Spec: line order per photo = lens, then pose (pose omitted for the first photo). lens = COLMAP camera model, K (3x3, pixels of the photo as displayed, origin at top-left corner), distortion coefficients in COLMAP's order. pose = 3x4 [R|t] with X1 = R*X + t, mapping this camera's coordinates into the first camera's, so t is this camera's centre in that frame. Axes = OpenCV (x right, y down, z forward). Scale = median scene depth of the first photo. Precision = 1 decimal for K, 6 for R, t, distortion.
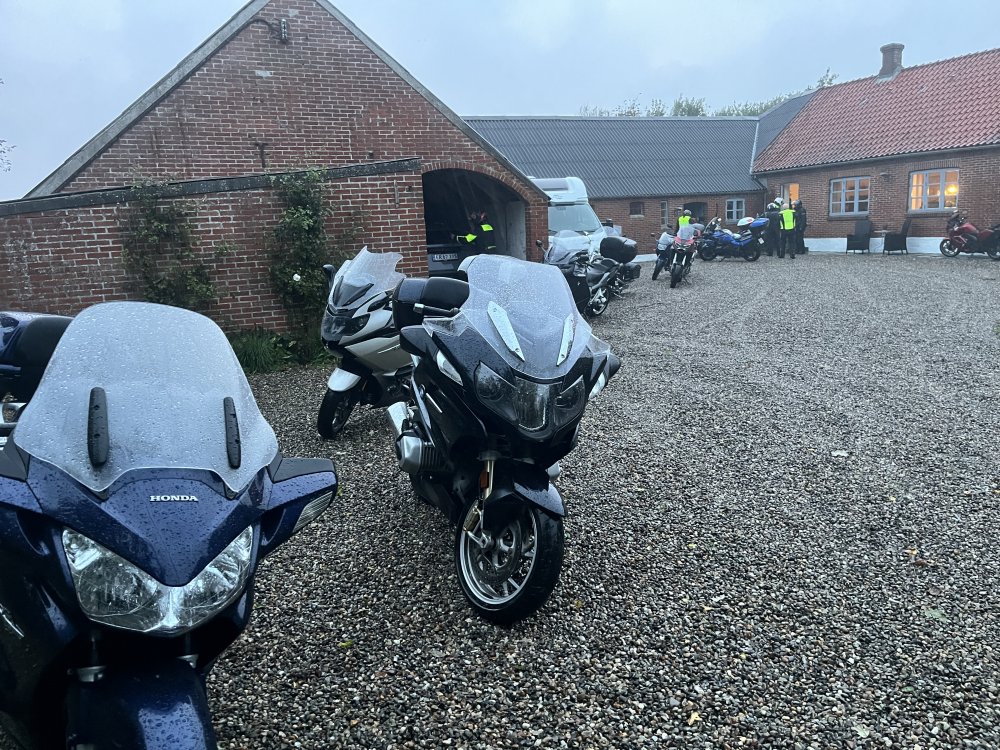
lens RADIAL K [[760.4, 0, 503.7], [0, 760.4, 376.8], [0, 0, 1]] dist [0.028686, -0.015030]
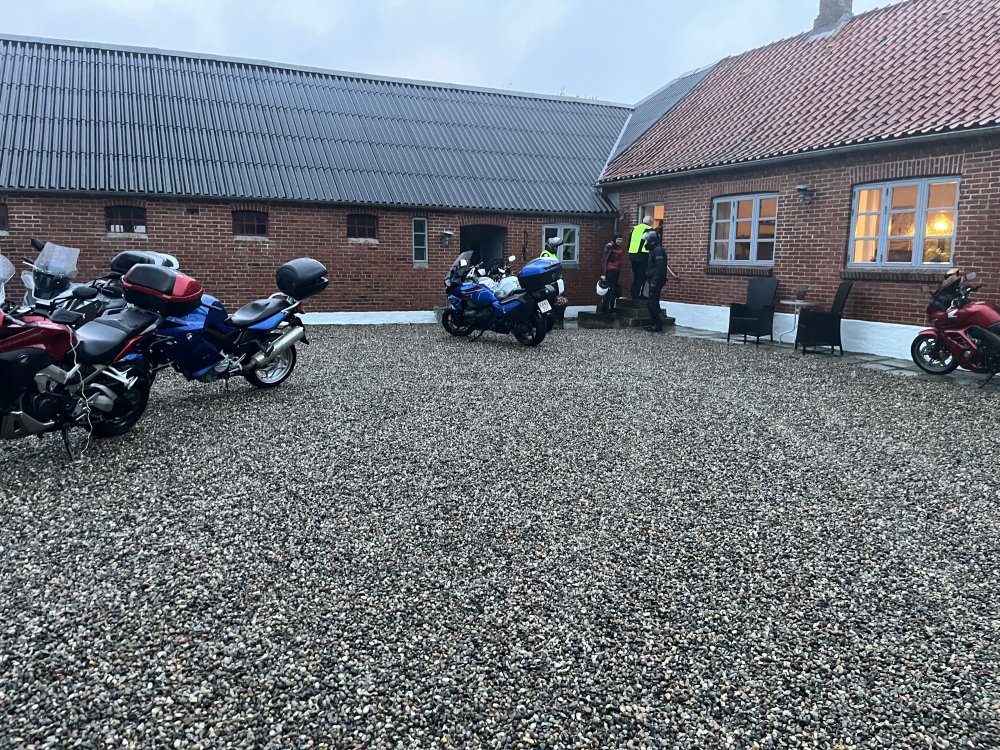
lens RADIAL K [[760.4, 0, 496.4], [0, 760.4, 373.4], [0, 0, 1]] dist [0.028686, -0.015030]
pose [[0.997418, 0.060488, 0.038717, 0.281966], [-0.058759, 0.997288, -0.044325, -0.109653], [-0.041293, 0.041935, 0.998267, 0.511816]]
